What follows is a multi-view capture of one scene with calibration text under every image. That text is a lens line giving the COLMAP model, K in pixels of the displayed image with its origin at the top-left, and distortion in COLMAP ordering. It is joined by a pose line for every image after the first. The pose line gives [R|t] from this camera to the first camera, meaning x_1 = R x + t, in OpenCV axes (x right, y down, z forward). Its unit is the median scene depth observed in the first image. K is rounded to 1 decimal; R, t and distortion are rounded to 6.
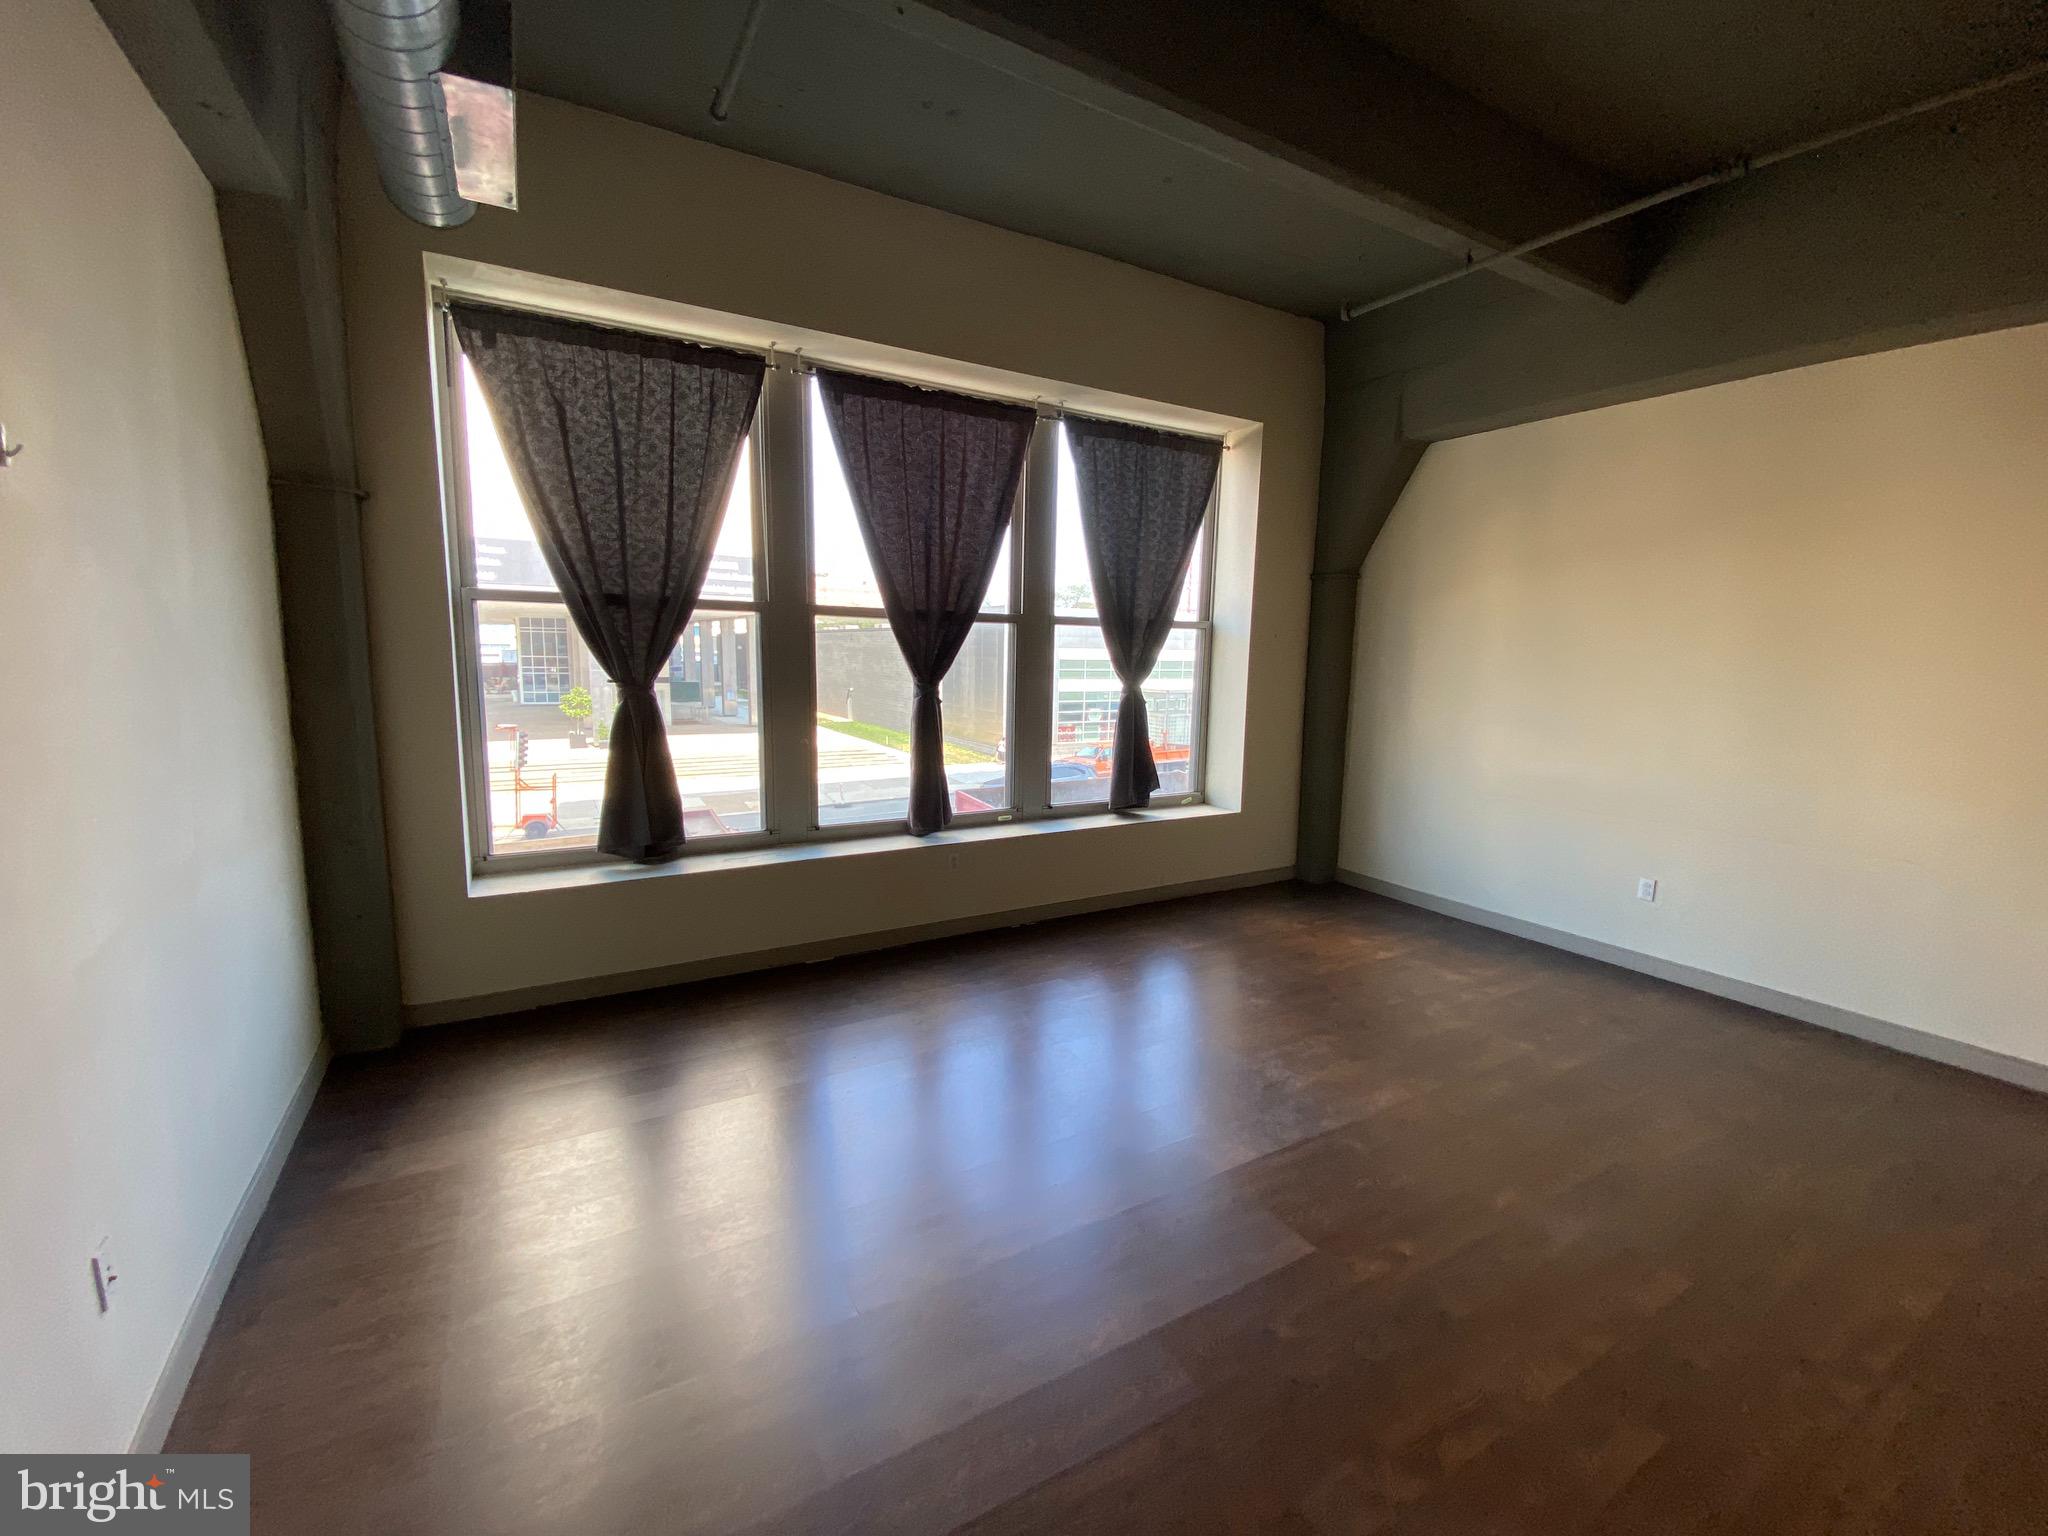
lens RADIAL K [[839.0, 0, 1029.2], [0, 839.0, 778.1], [0, 0, 1]] dist [-0.002191, -0.000409]
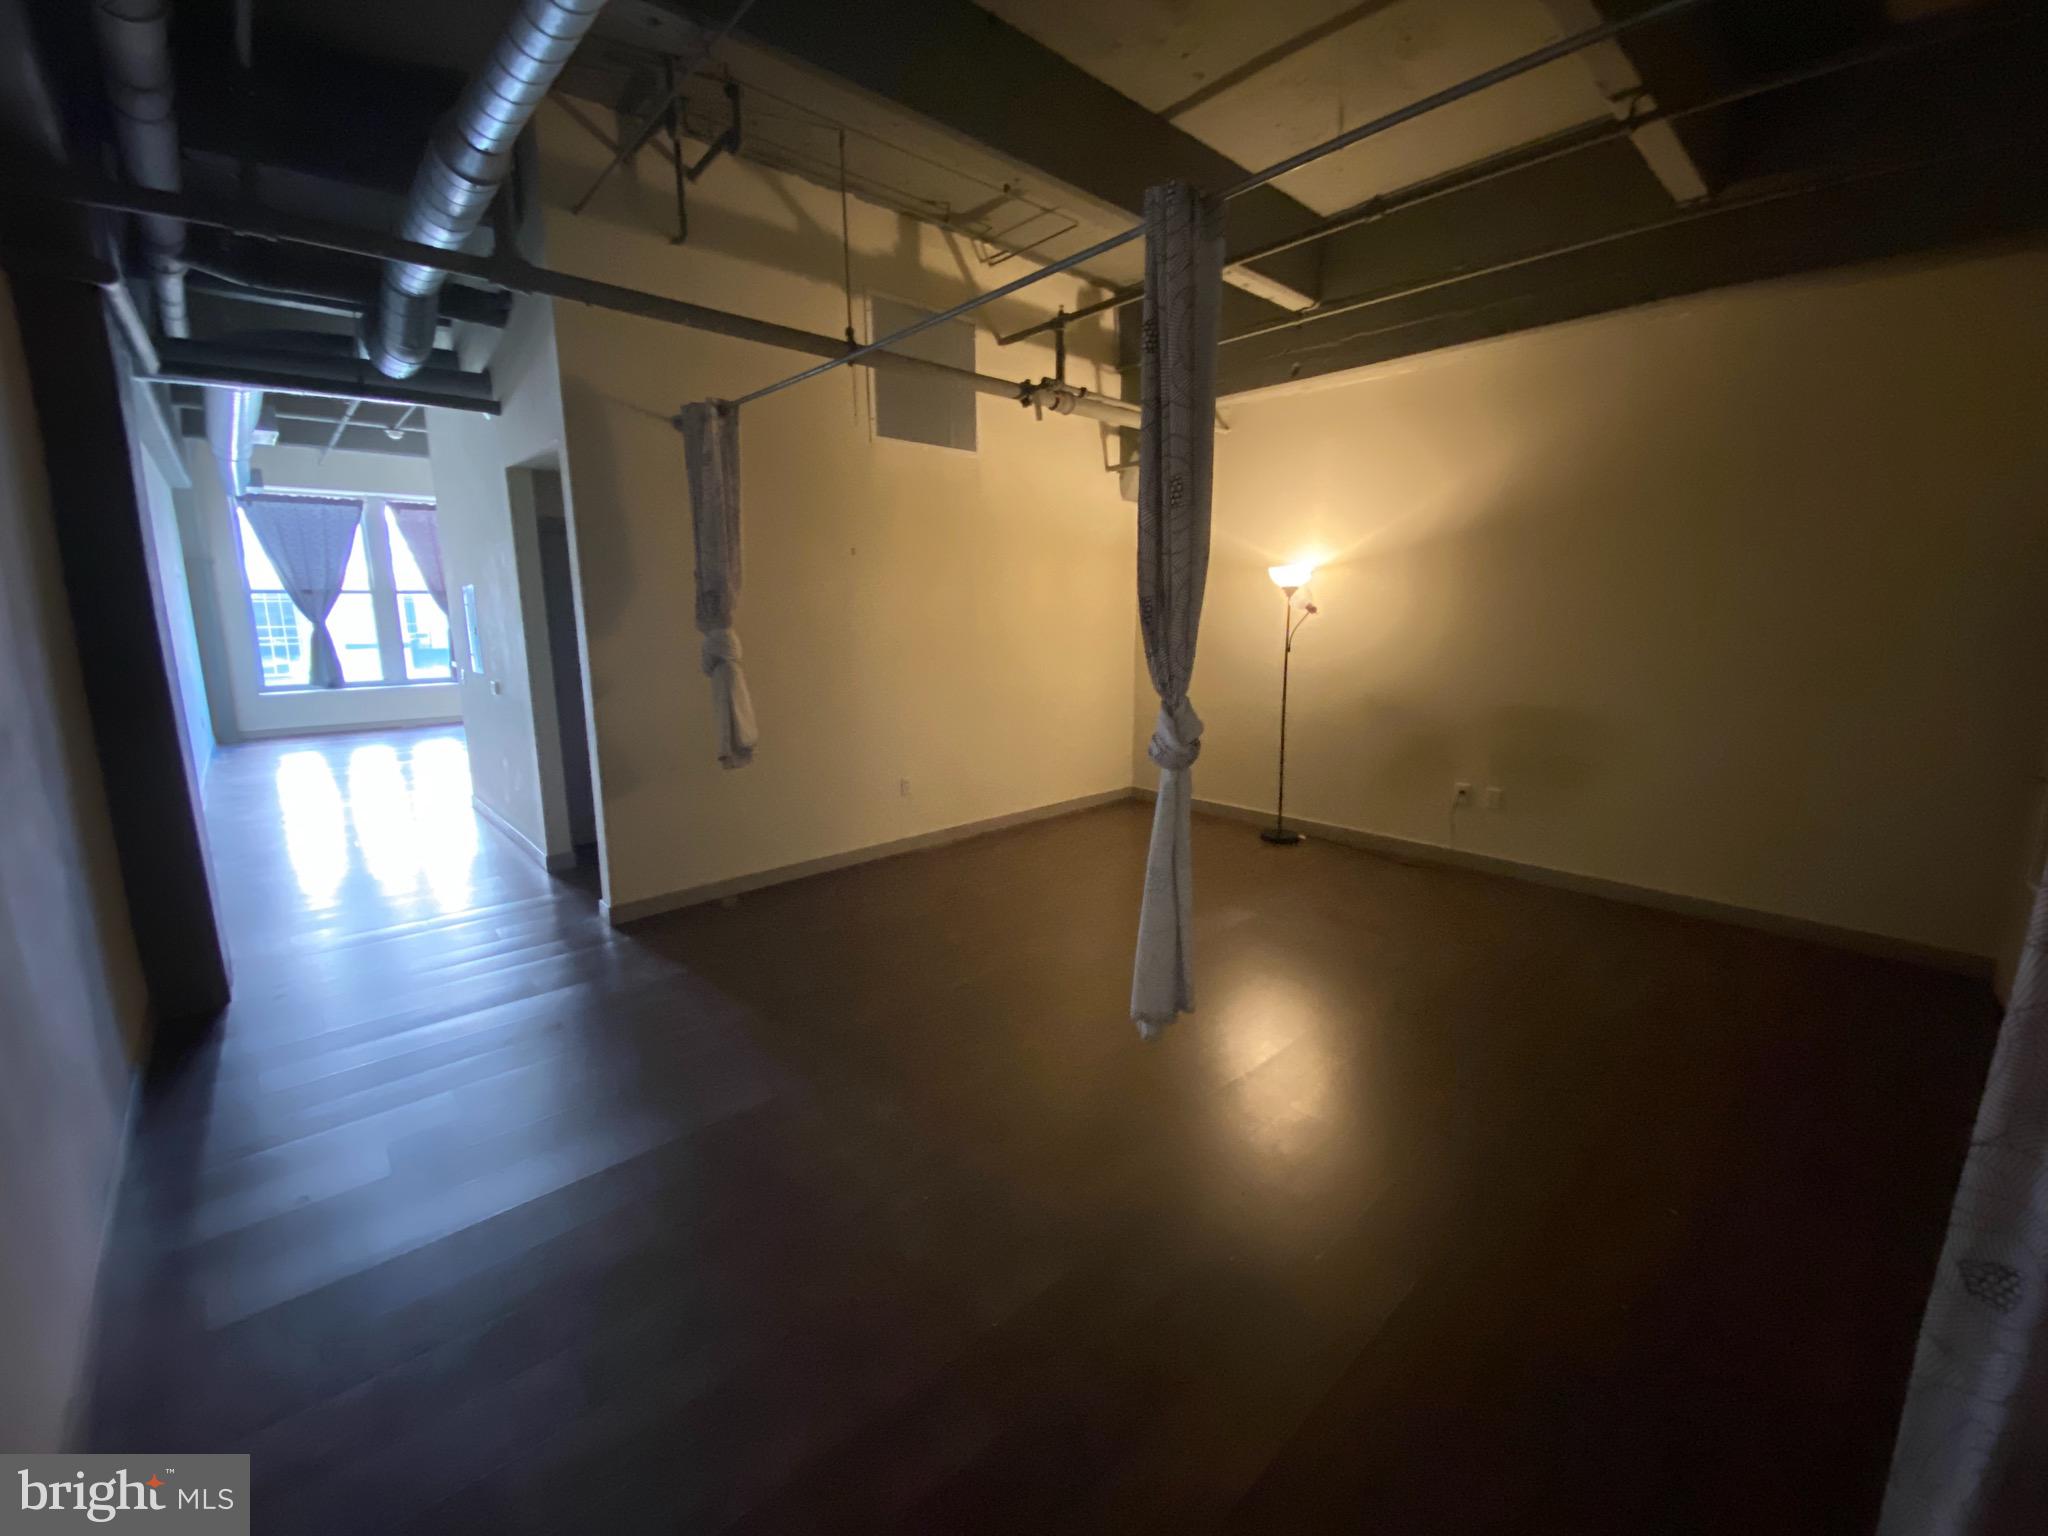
lens RADIAL K [[839.0, 0, 1012.4], [0, 839.0, 758.8], [0, 0, 1]] dist [-0.002191, -0.000409]
pose [[0.979269, -0.062850, 0.192566, 1.015618], [0.056876, 0.997717, 0.036404, 0.307989], [-0.194414, -0.024697, 0.980609, -1.812377]]
